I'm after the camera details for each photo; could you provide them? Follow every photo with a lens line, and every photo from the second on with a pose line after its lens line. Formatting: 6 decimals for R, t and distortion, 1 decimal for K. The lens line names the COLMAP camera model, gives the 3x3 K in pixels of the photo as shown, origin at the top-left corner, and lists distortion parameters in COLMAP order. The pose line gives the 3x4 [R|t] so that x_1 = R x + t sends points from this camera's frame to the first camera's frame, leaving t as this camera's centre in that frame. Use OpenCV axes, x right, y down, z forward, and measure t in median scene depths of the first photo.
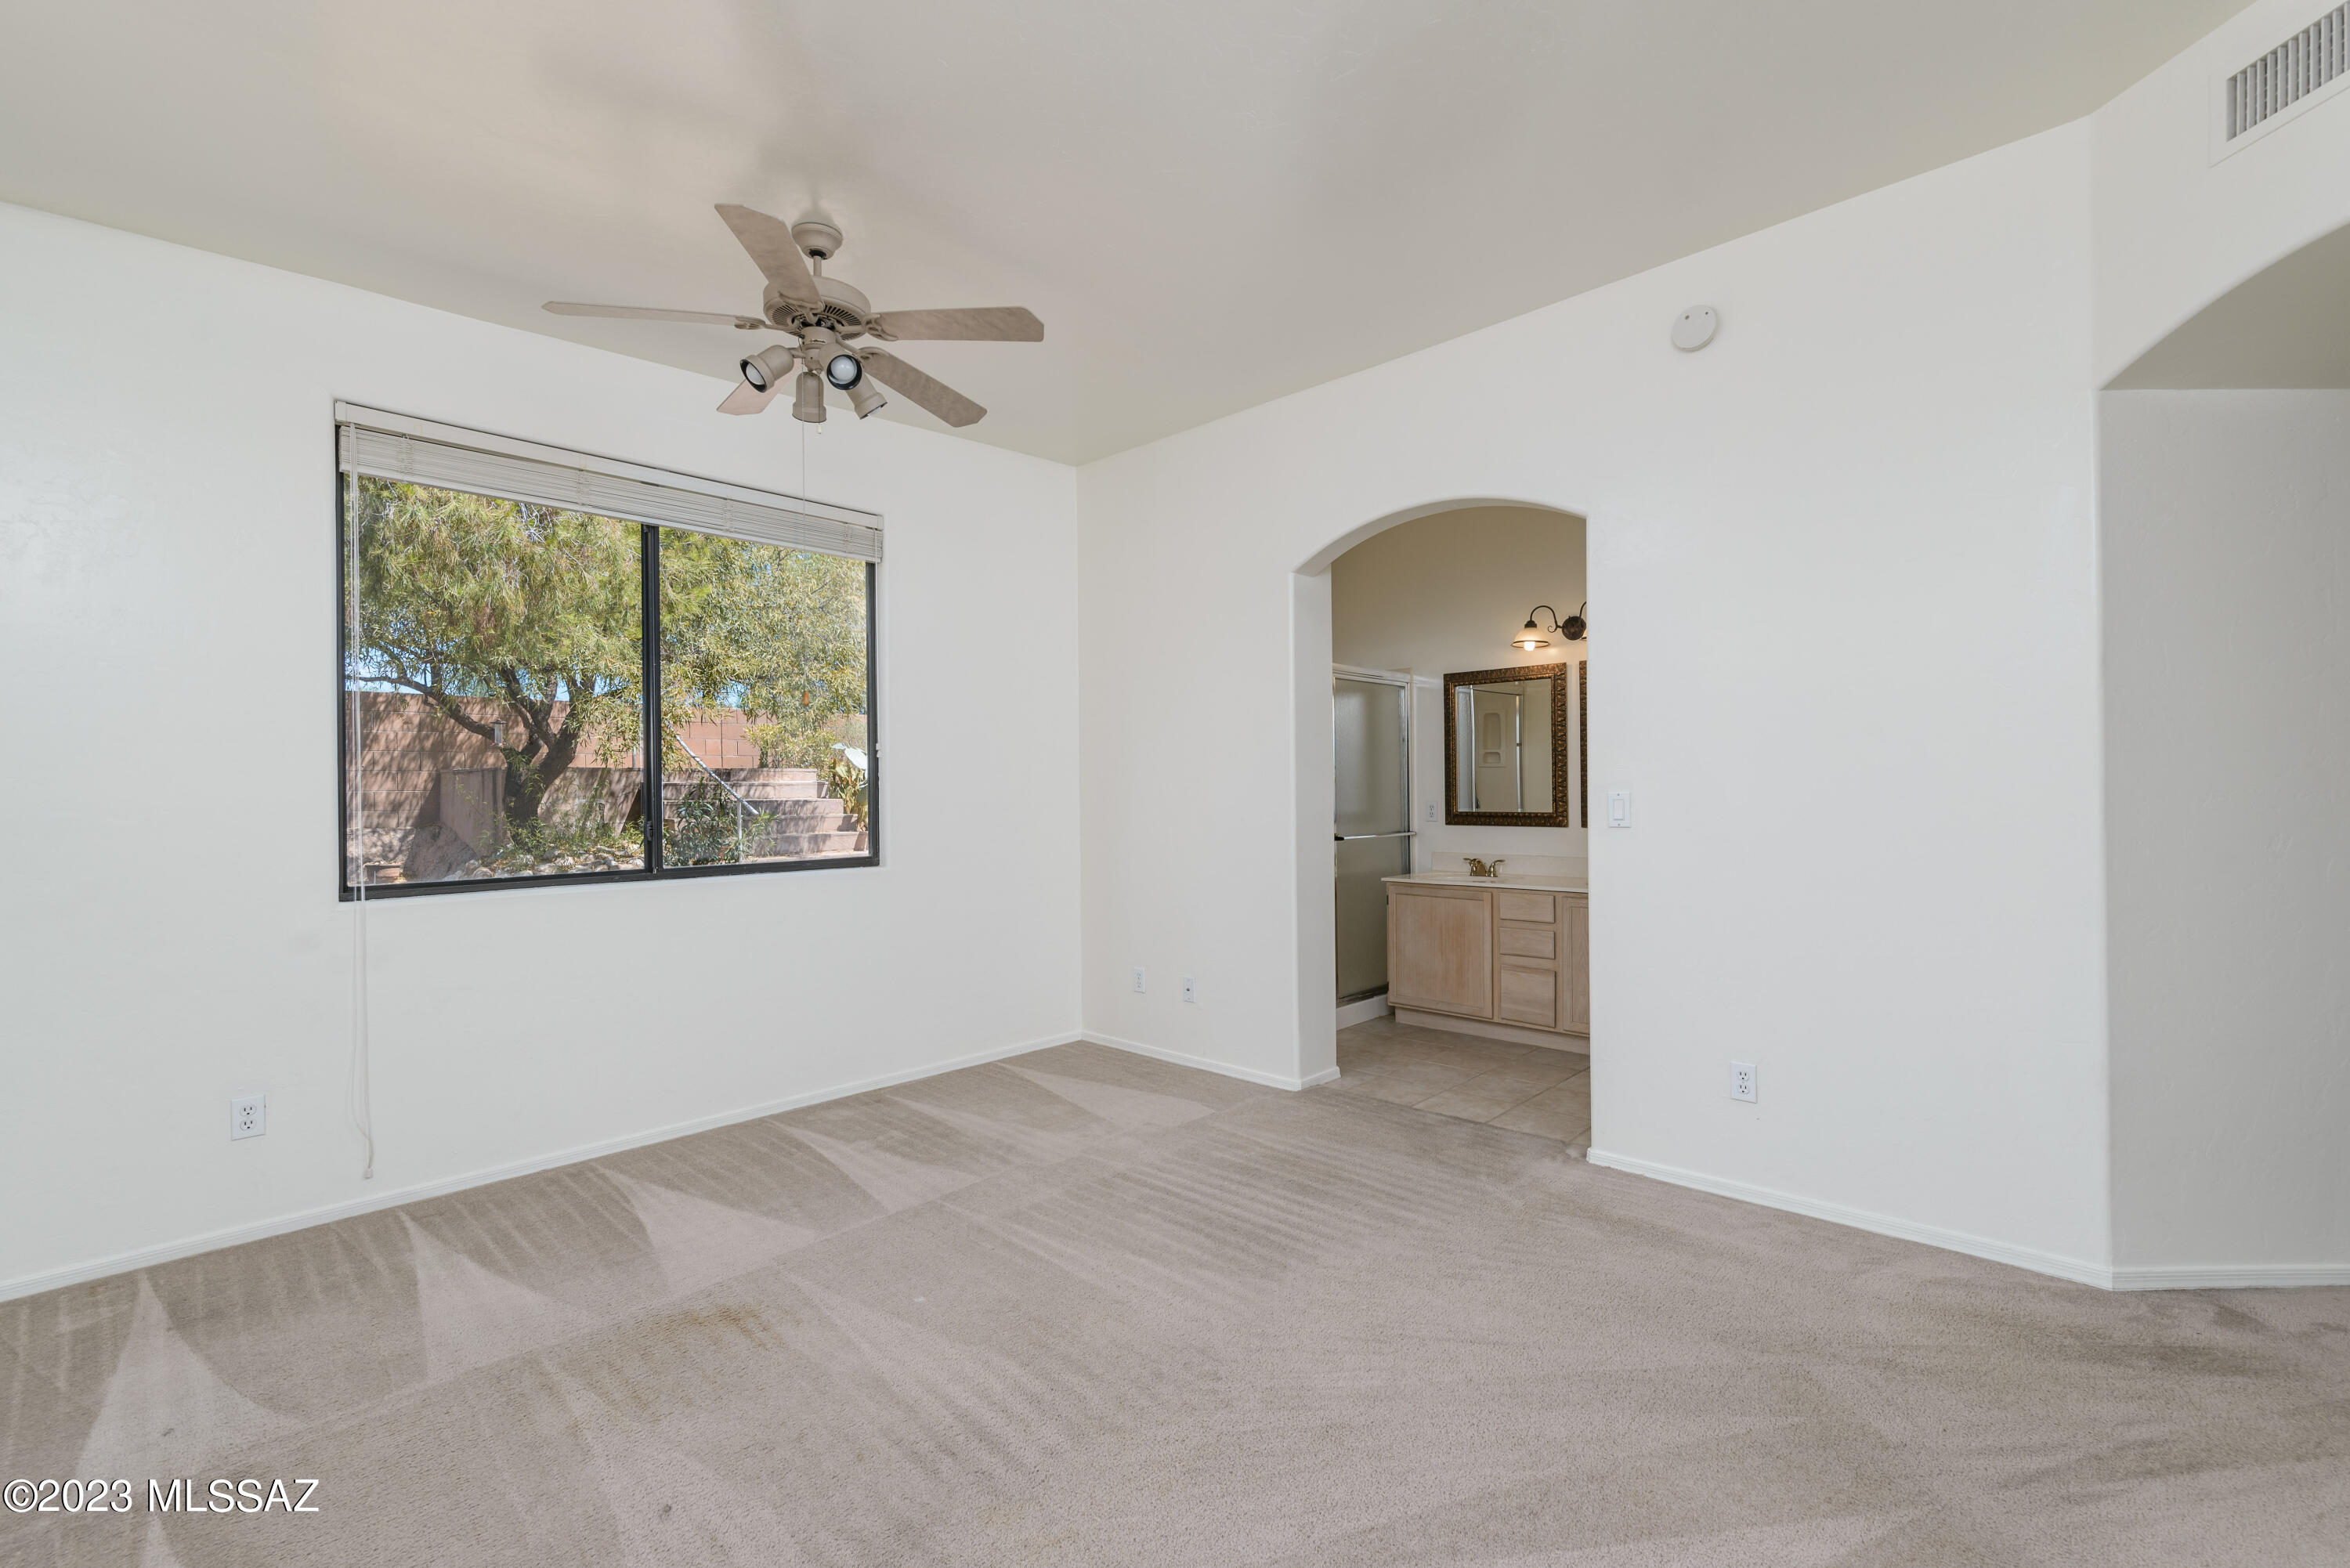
lens RADIAL K [[1013.1, 0, 1169.9], [0, 1013.1, 788.7], [0, 0, 1]] dist [0.004725, -0.000580]
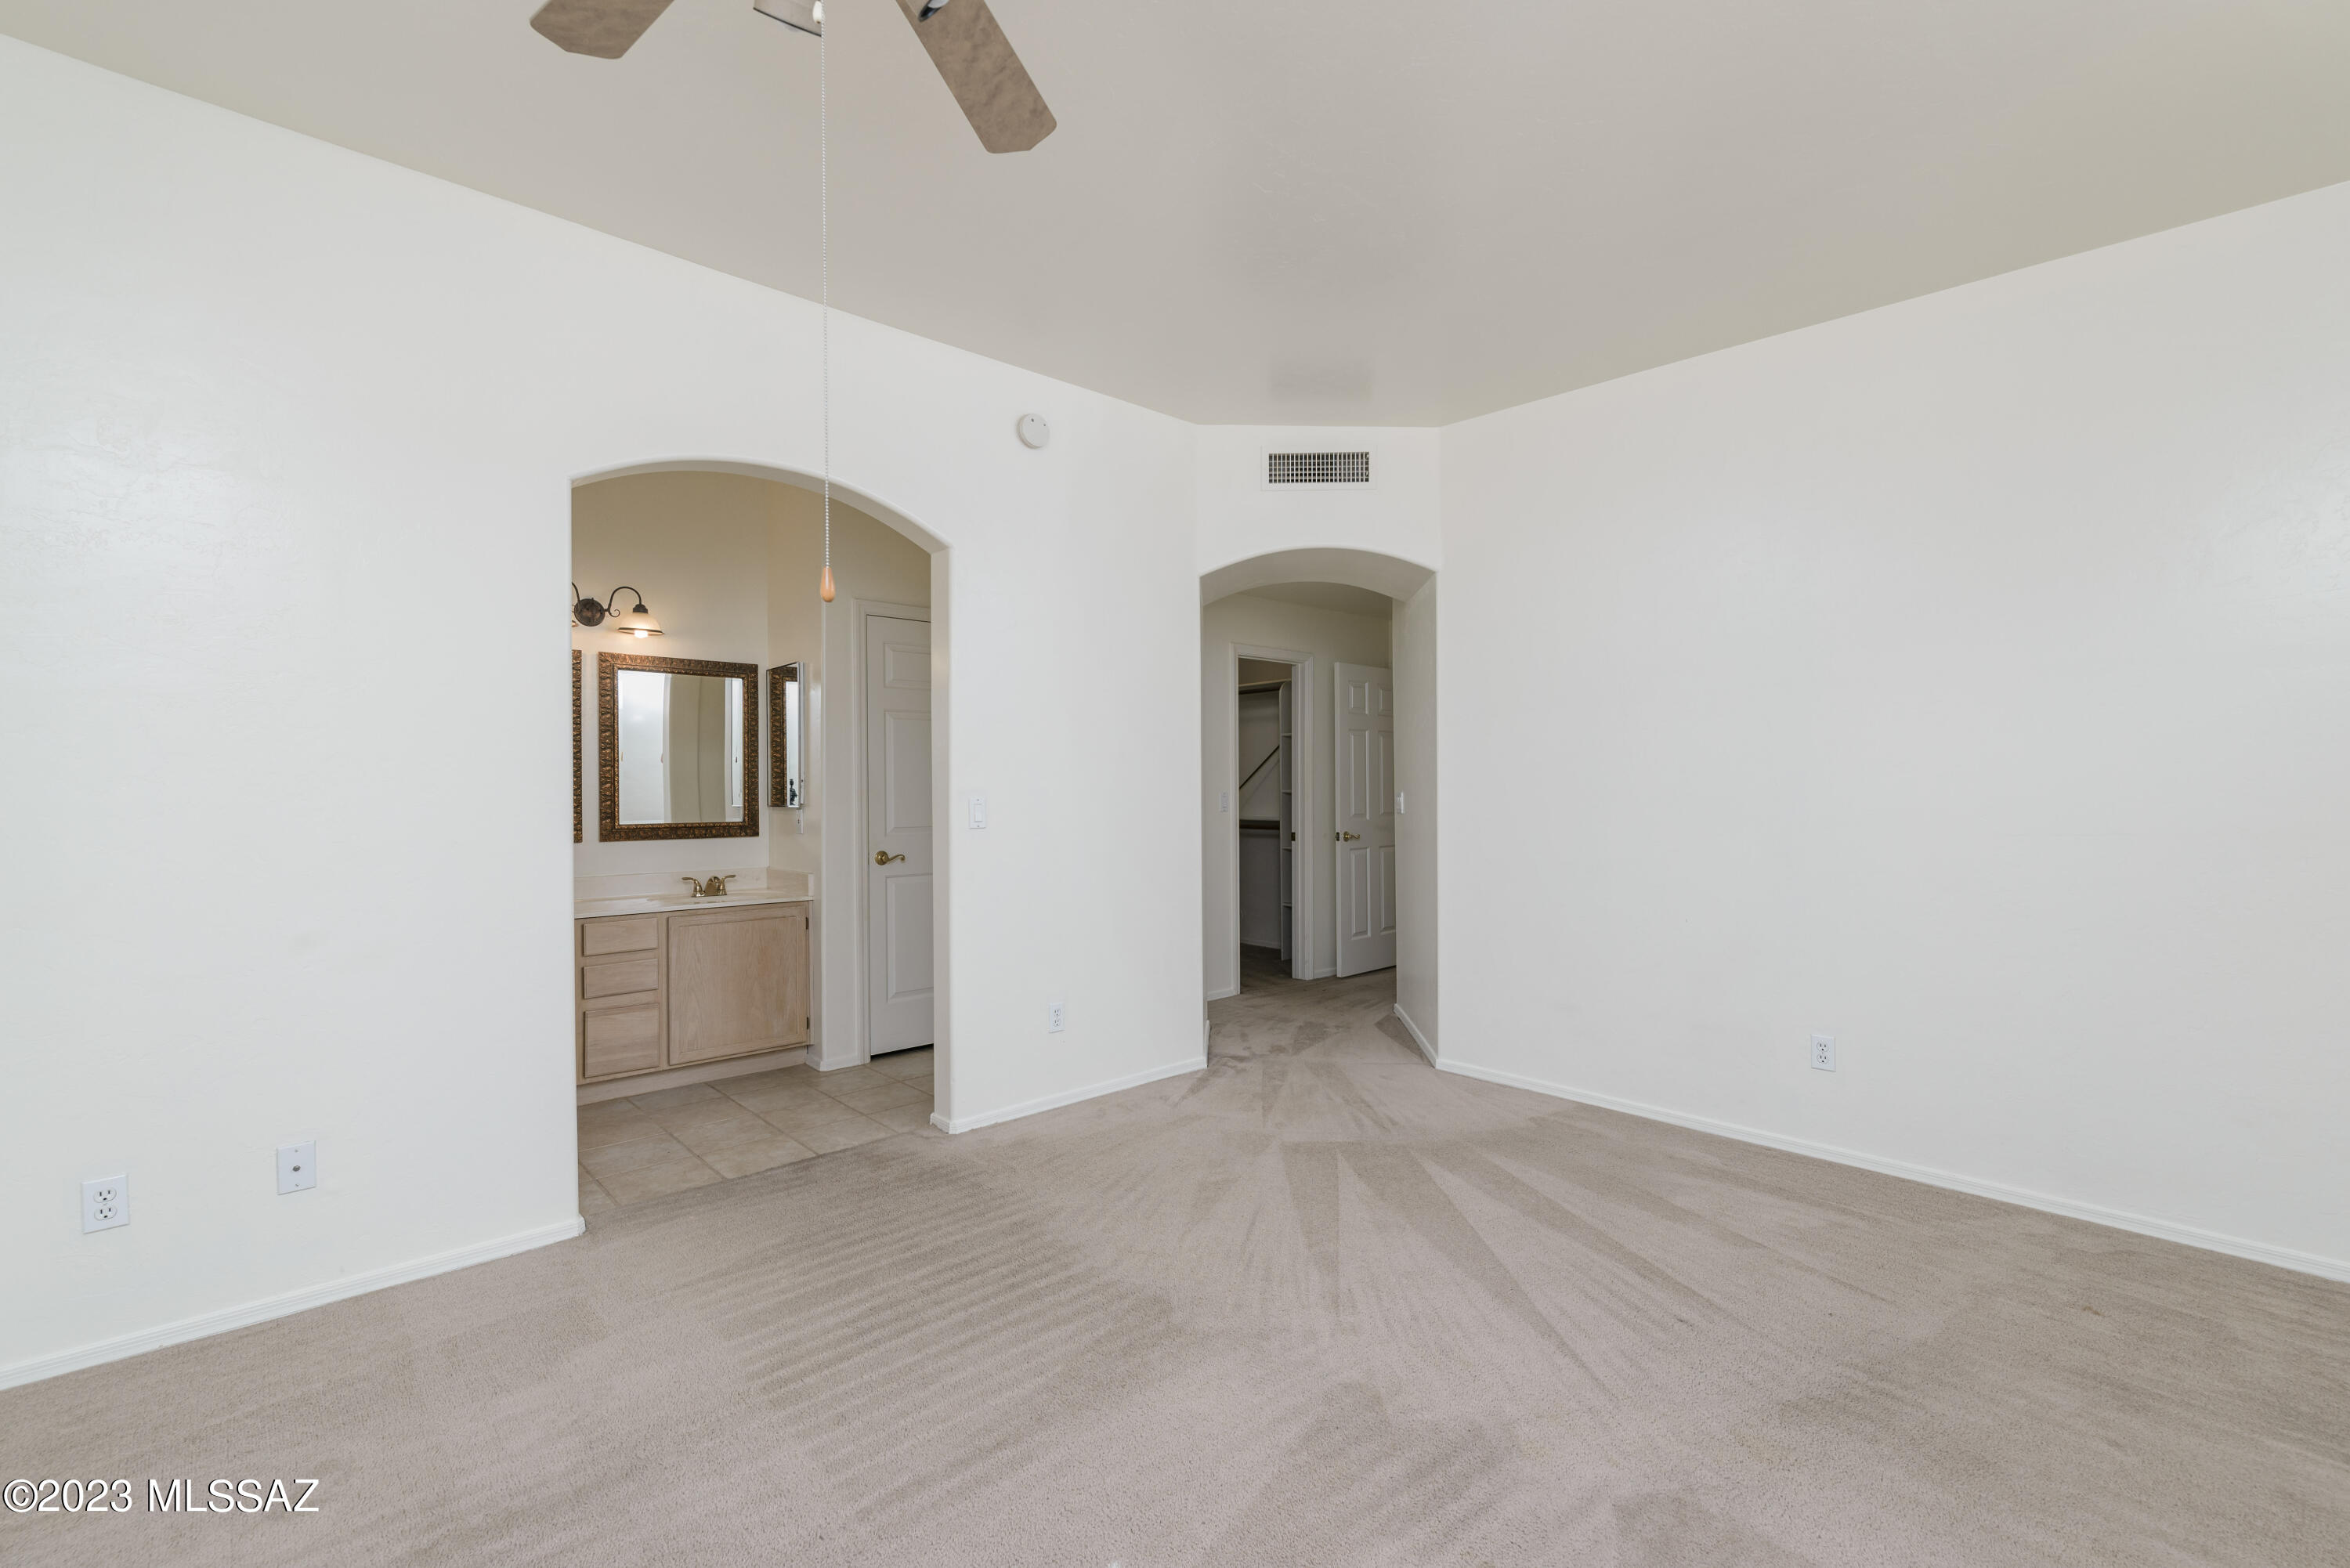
lens RADIAL K [[1013.1, 0, 1169.6], [0, 1013.1, 789.1], [0, 0, 1]] dist [0.004725, -0.000580]
pose [[0.071927, 0.013532, 0.997318, -0.575528], [0.006760, 0.999878, -0.014054, 0.009927], [-0.997387, 0.007753, 0.071827, 0.588561]]
